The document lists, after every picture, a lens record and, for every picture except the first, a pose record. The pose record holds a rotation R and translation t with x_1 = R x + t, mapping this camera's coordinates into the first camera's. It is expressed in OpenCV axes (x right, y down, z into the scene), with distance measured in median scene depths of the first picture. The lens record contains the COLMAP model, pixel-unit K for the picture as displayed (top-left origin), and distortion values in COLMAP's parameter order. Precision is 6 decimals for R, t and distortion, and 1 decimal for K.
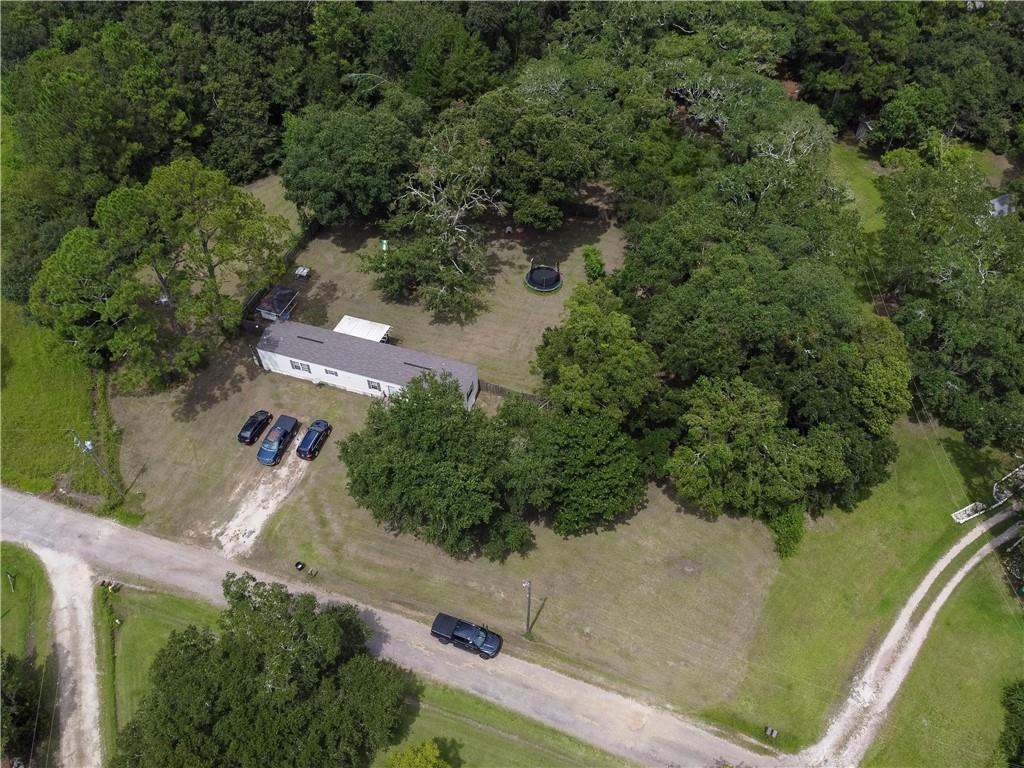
lens RADIAL K [[787.9, 0, 512.0], [0, 787.9, 384.0], [0, 0, 1]] dist [-0.030802, 0.012933]
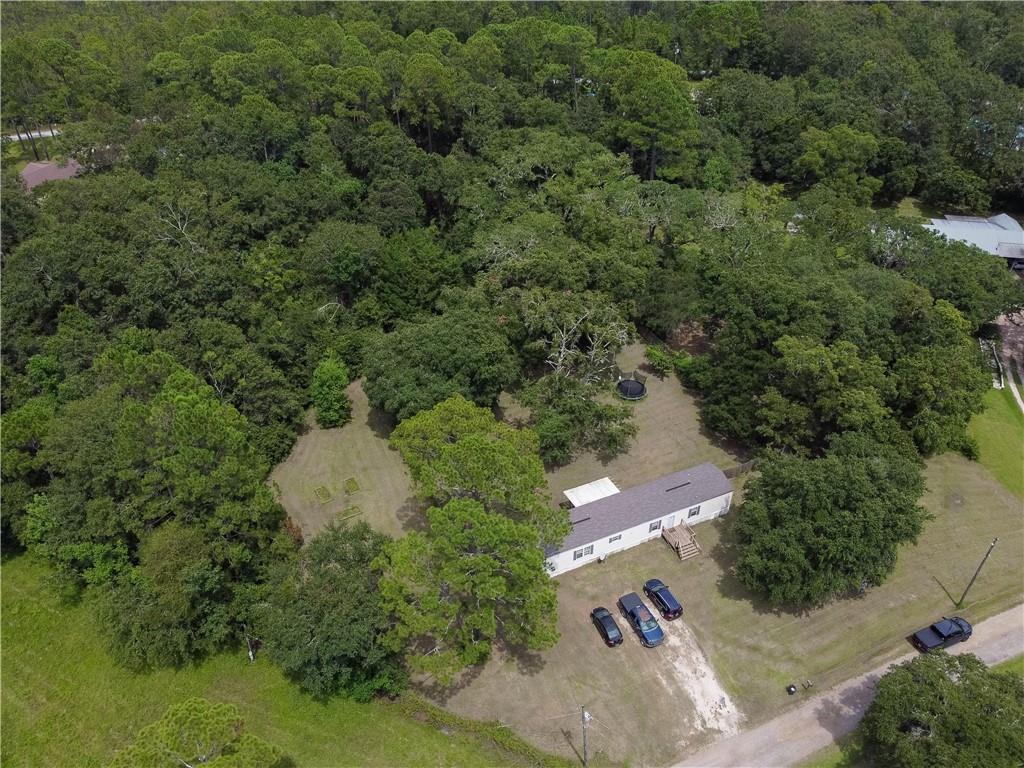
lens RADIAL K [[787.9, 0, 512.0], [0, 787.9, 384.0], [0, 0, 1]] dist [-0.030802, 0.012933]
pose [[0.744632, -0.414937, 0.522830, -0.704305], [0.514195, 0.856037, -0.052951, -0.179910], [-0.425590, 0.308266, 0.850791, 0.152533]]
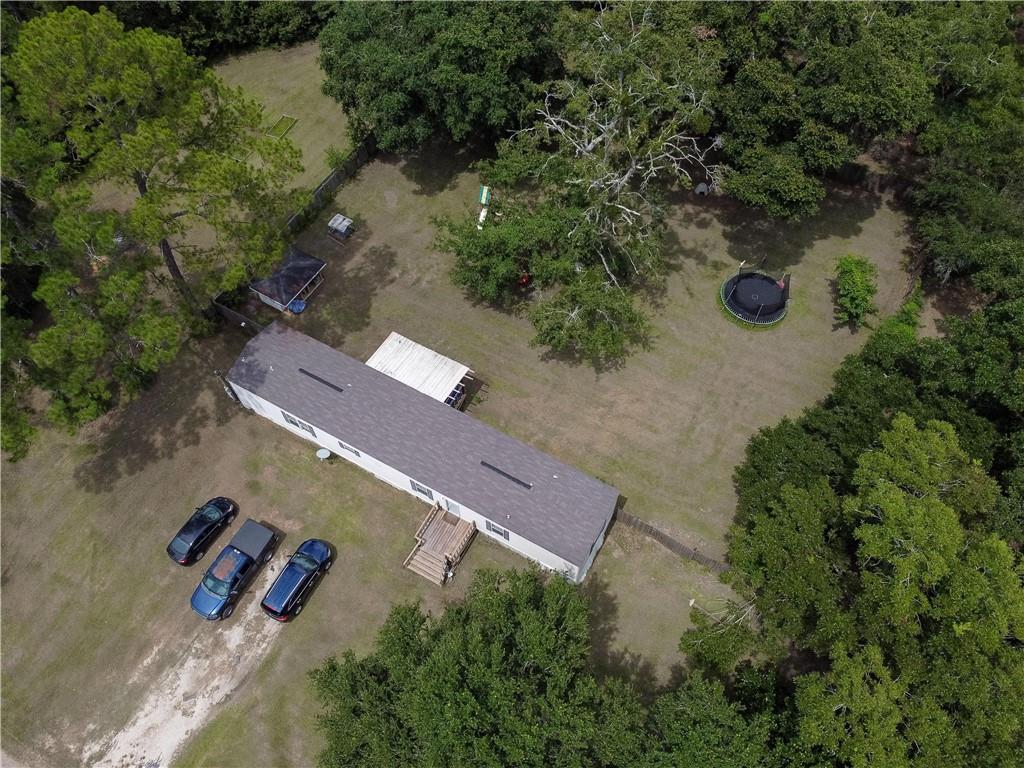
lens RADIAL K [[787.9, 0, 512.0], [0, 787.9, 384.0], [0, 0, 1]] dist [-0.030802, 0.012933]
pose [[0.980275, 0.165568, -0.107926, -0.063353], [-0.144672, 0.973172, 0.178900, -0.160134], [0.134651, -0.159757, 0.977930, 0.456078]]
